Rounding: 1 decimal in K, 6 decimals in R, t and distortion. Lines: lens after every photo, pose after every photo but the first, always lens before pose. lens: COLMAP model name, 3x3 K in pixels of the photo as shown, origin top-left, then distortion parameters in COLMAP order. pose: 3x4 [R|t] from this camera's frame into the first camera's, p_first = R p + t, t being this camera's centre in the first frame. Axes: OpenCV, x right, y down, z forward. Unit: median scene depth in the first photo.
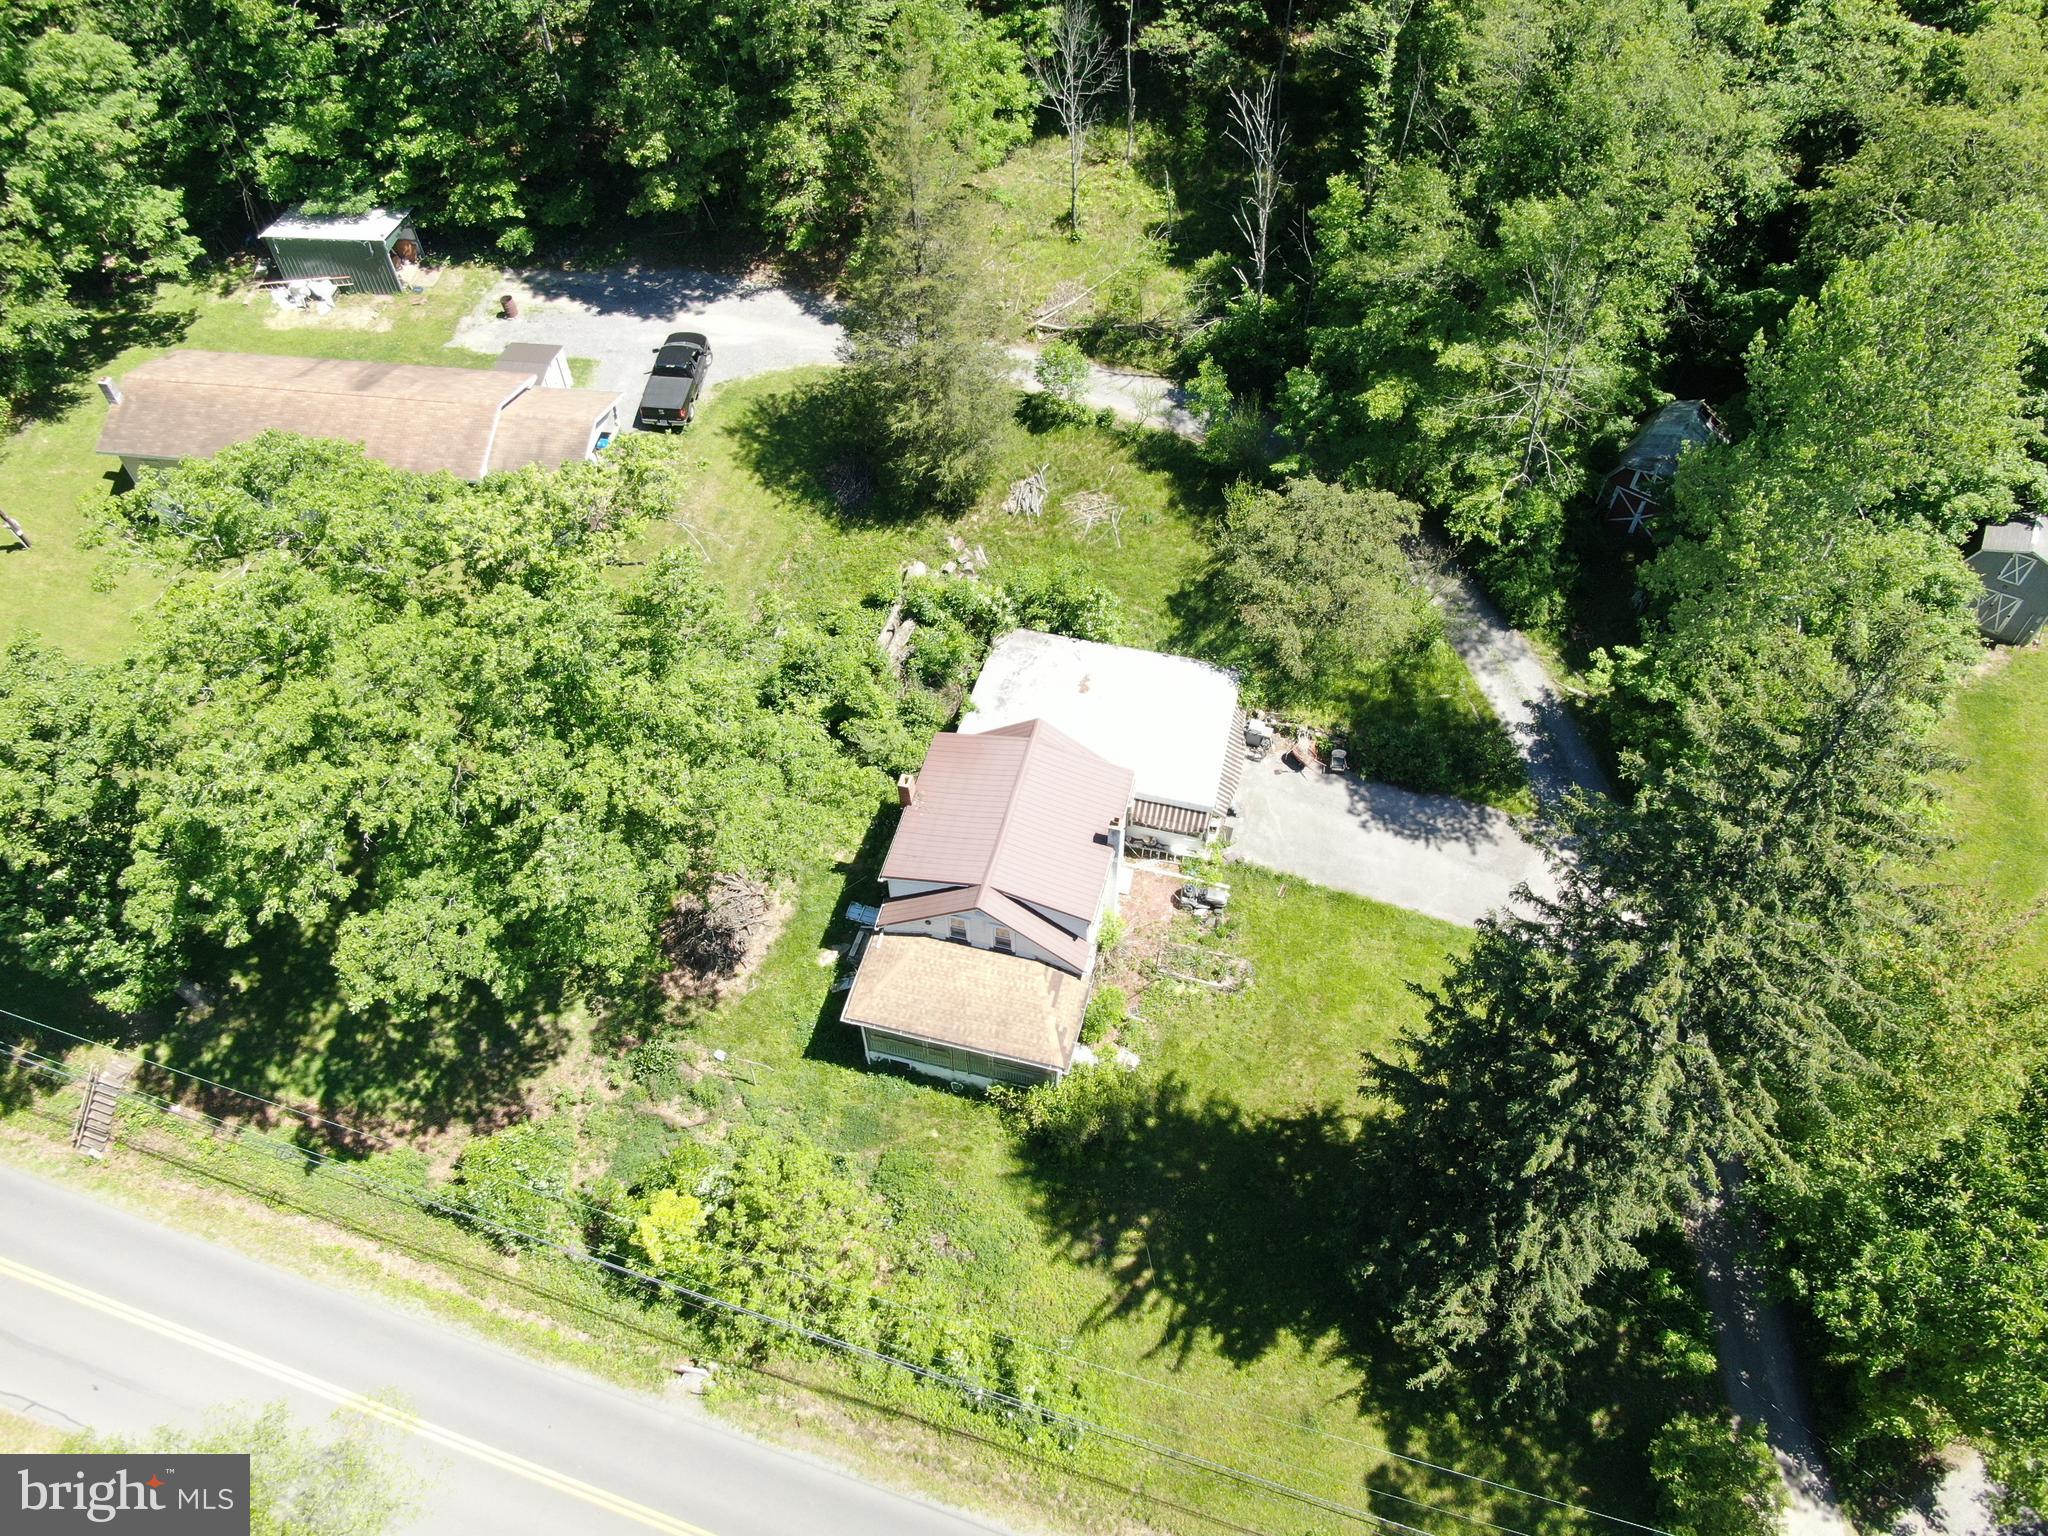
lens RADIAL K [[1467.7, 0, 1028.9], [0, 1467.7, 765.4], [0, 0, 1]] dist [-0.022513, 0.013475]
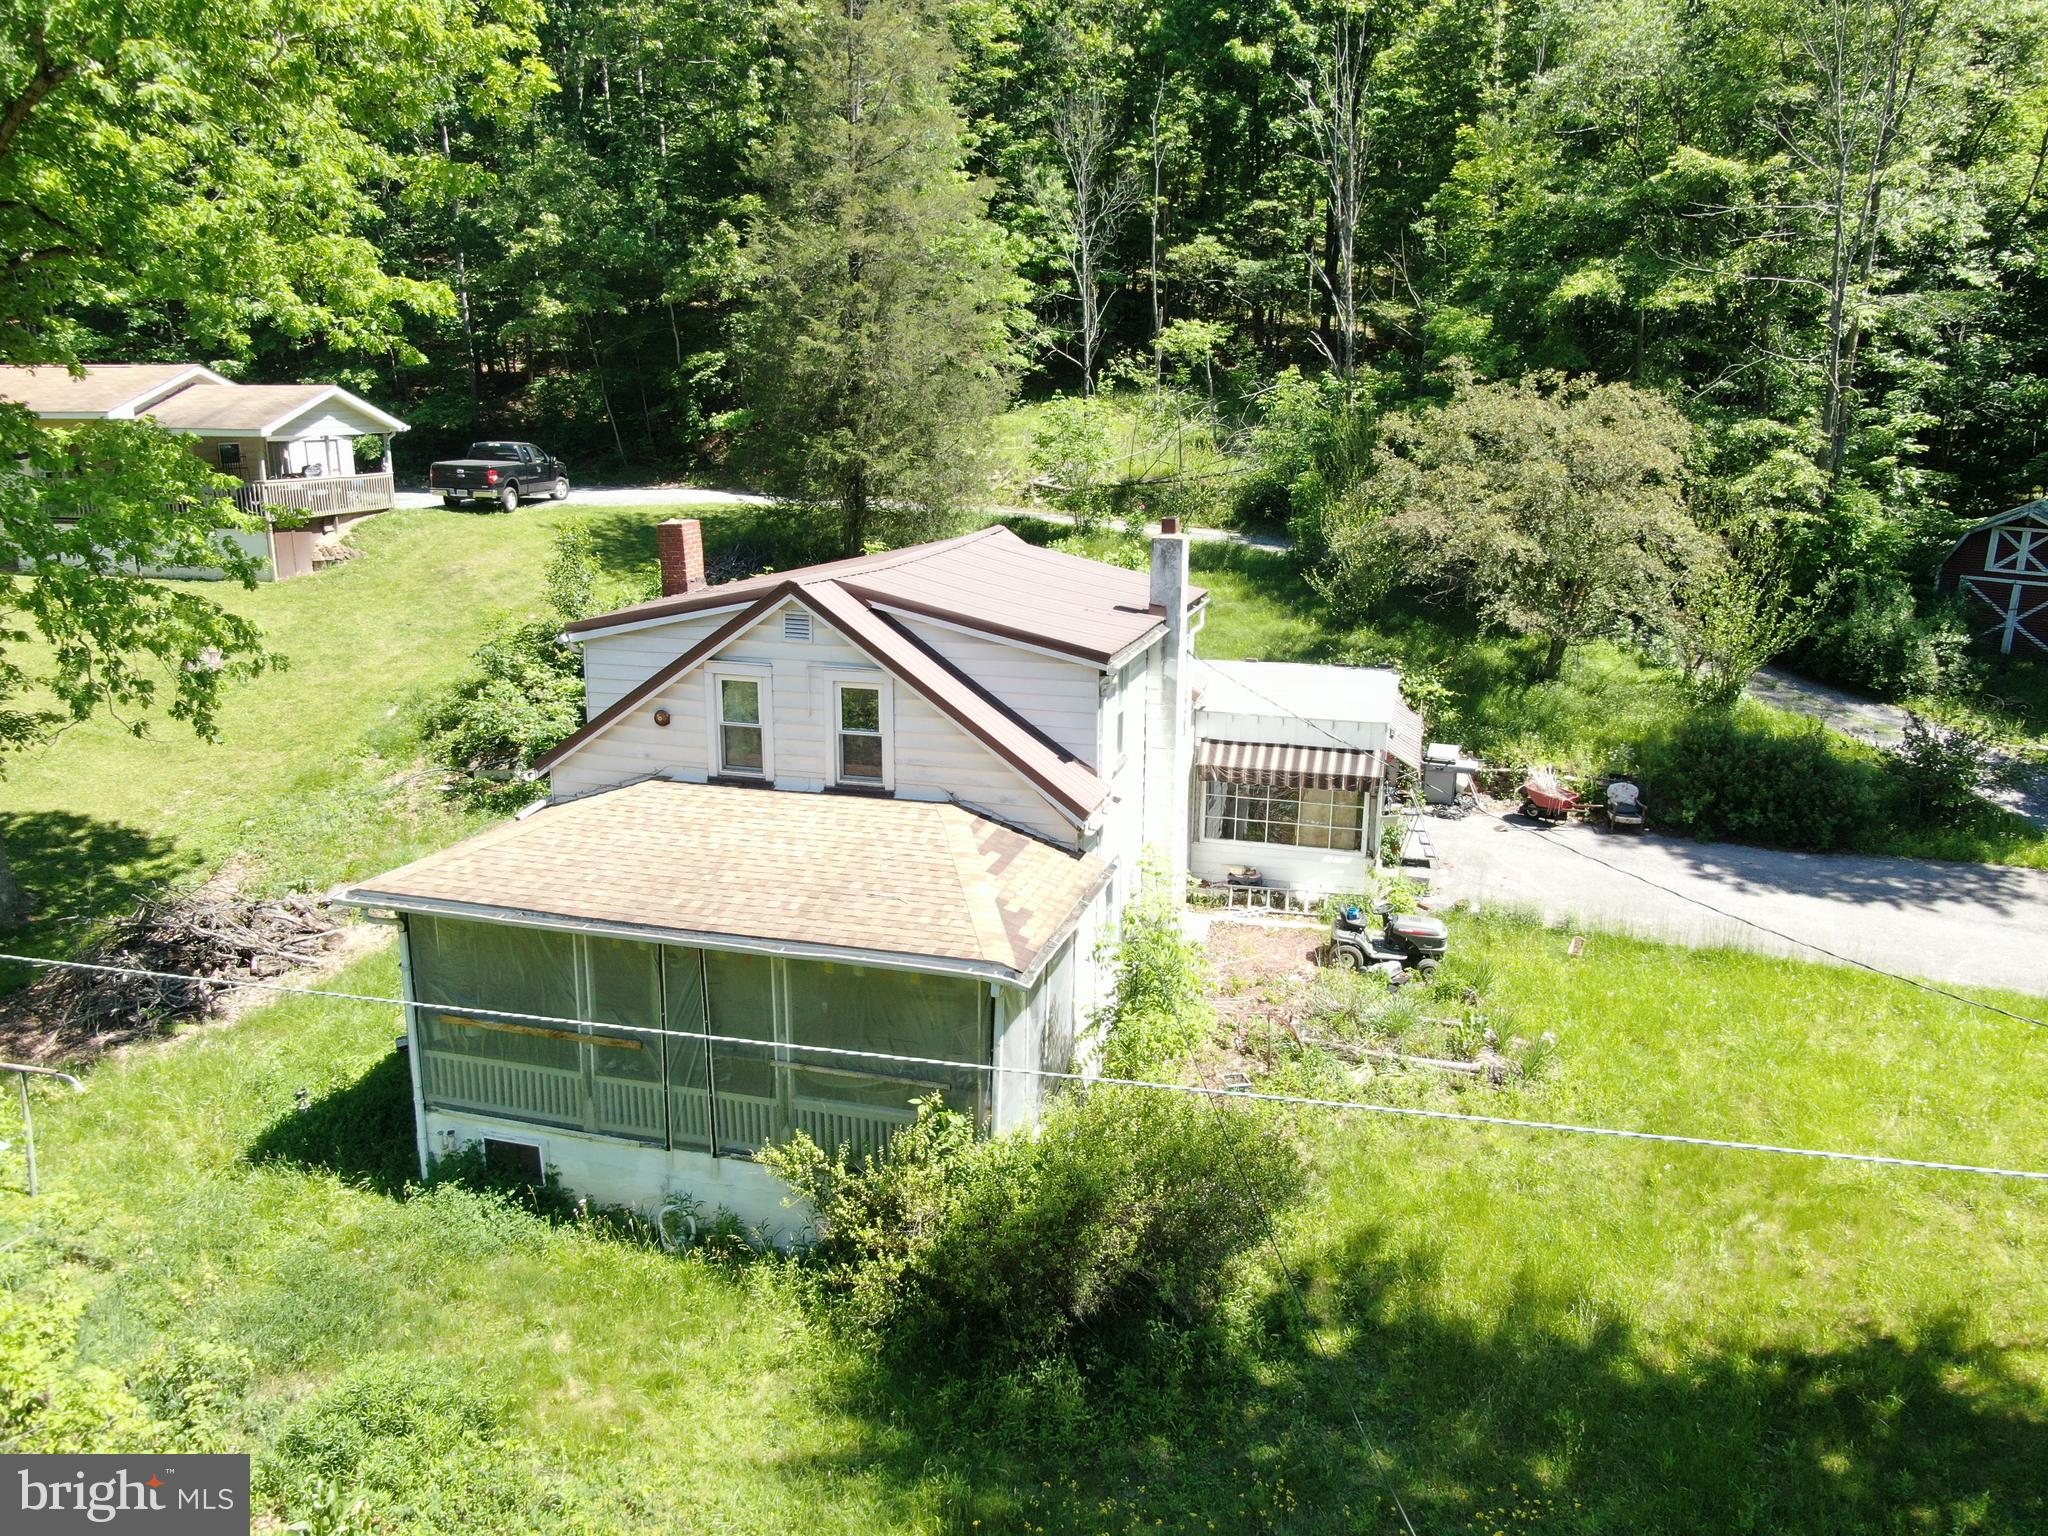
lens RADIAL K [[1467.7, 0, 1023.2], [0, 1467.7, 771.9], [0, 0, 1]] dist [-0.022513, 0.013475]
pose [[0.999464, 0.018891, -0.026753, 0.025328], [-0.031254, 0.794272, -0.606758, 0.278396], [0.009786, 0.607269, 0.794436, 0.595479]]
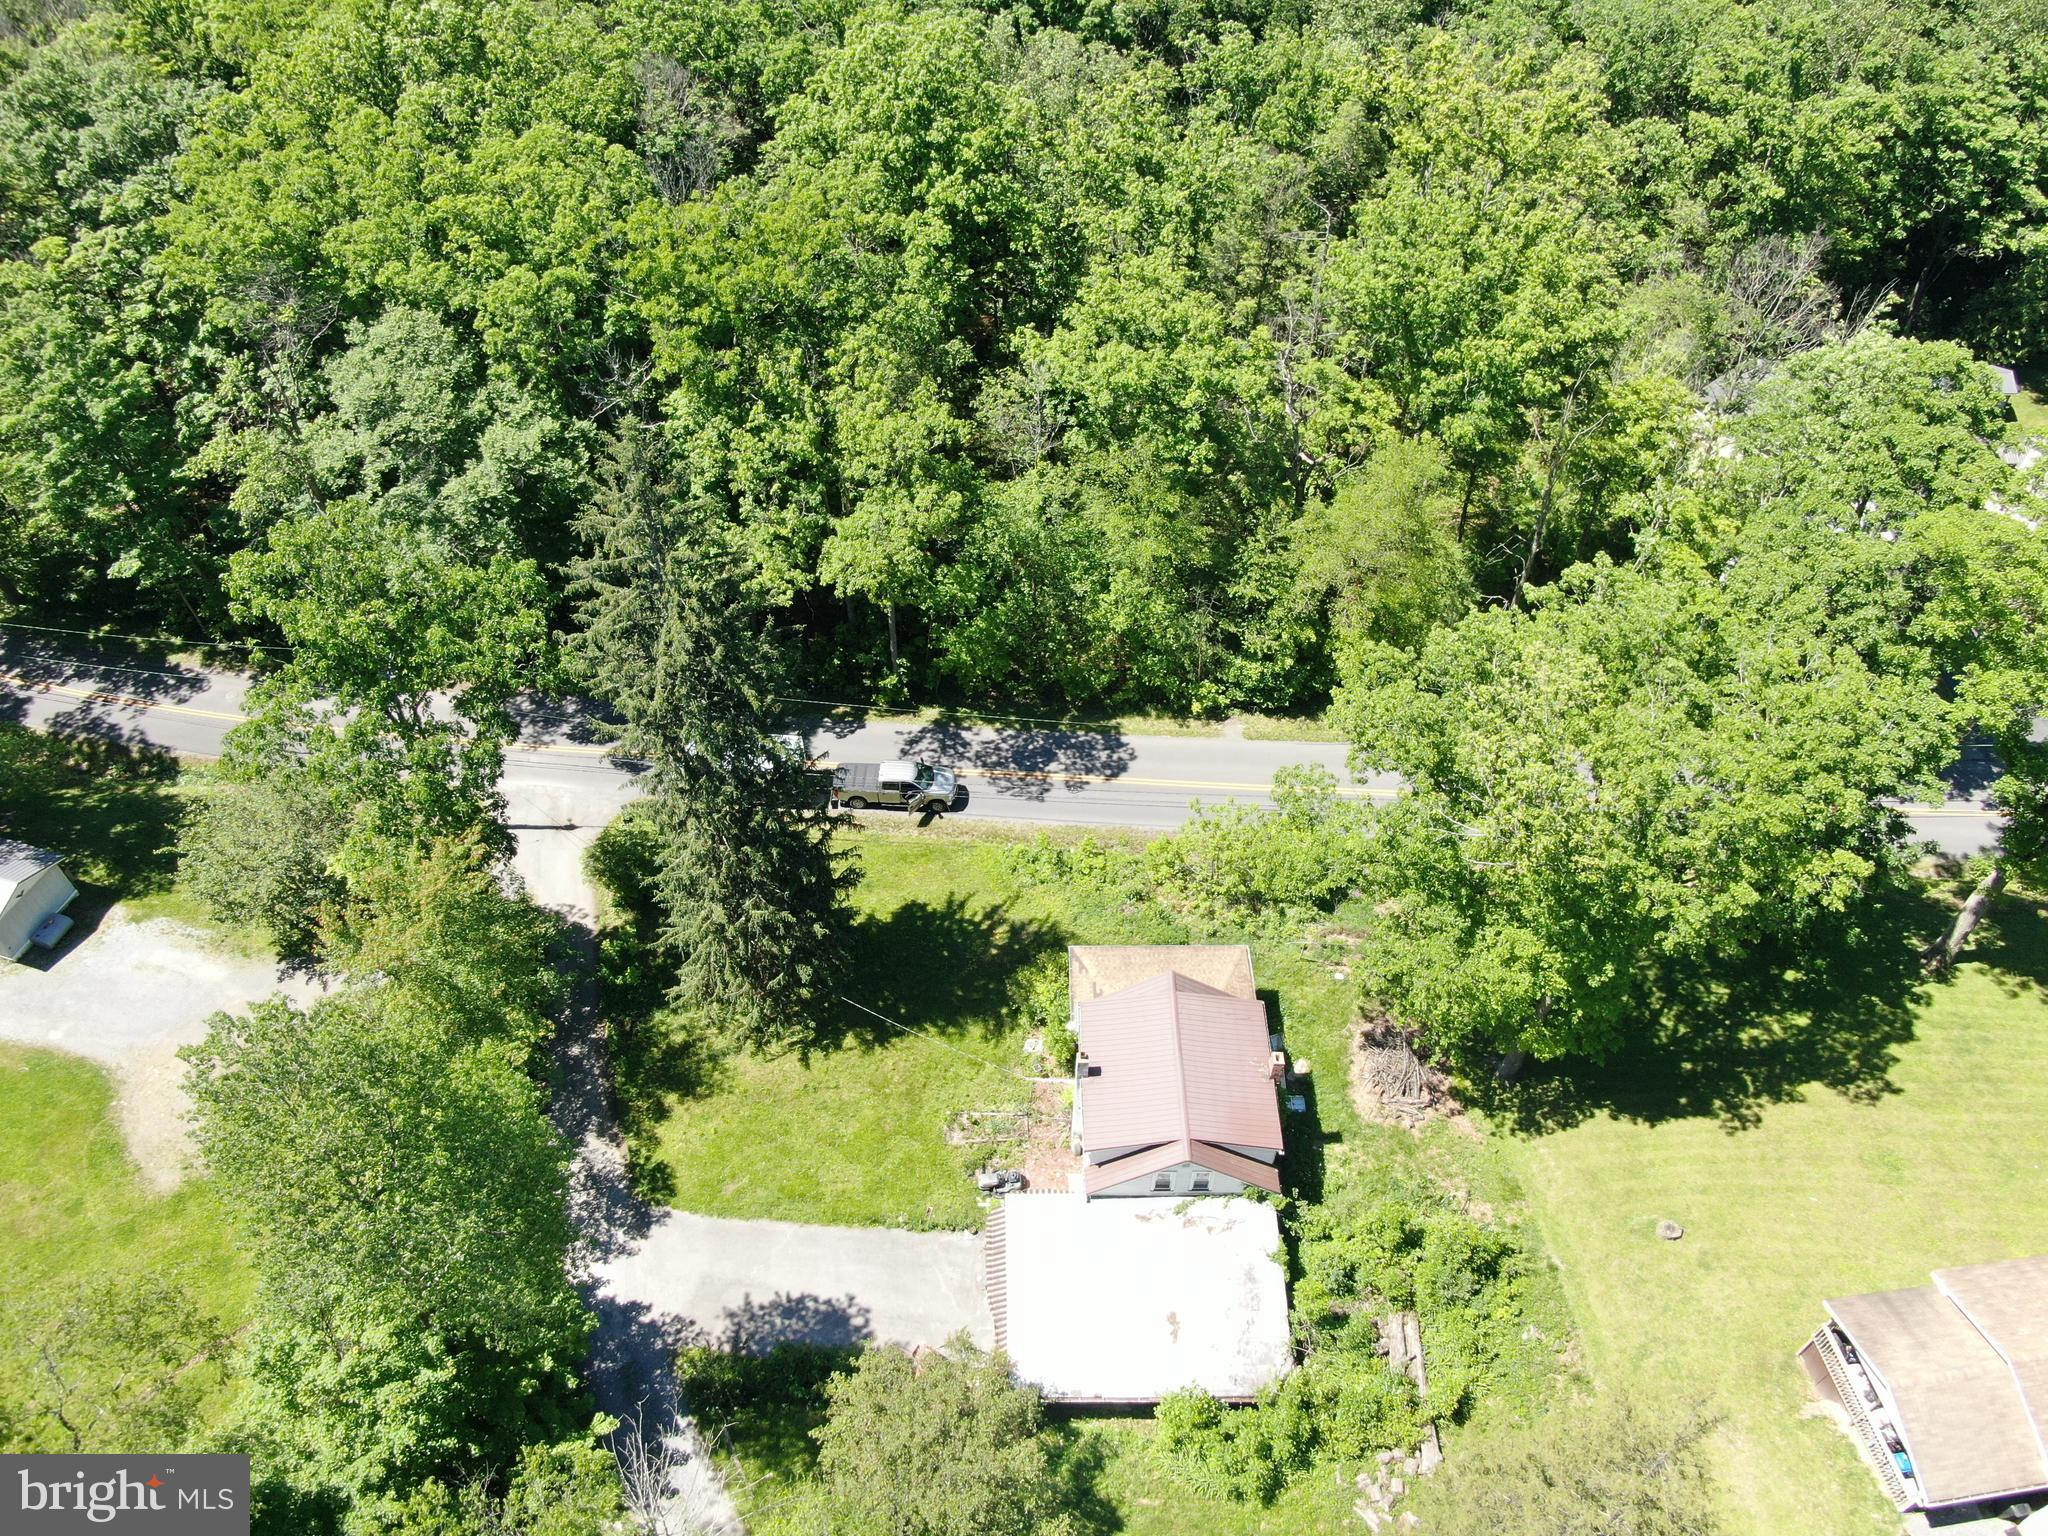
lens RADIAL K [[1467.7, 0, 1035.9], [0, 1467.7, 775.5], [0, 0, 1]] dist [-0.022513, 0.013475]
pose [[-0.964641, 0.183049, -0.189635, 0.222714], [-0.216558, -0.140338, 0.966130, -0.832722], [0.150236, 0.973036, 0.175016, 0.484946]]
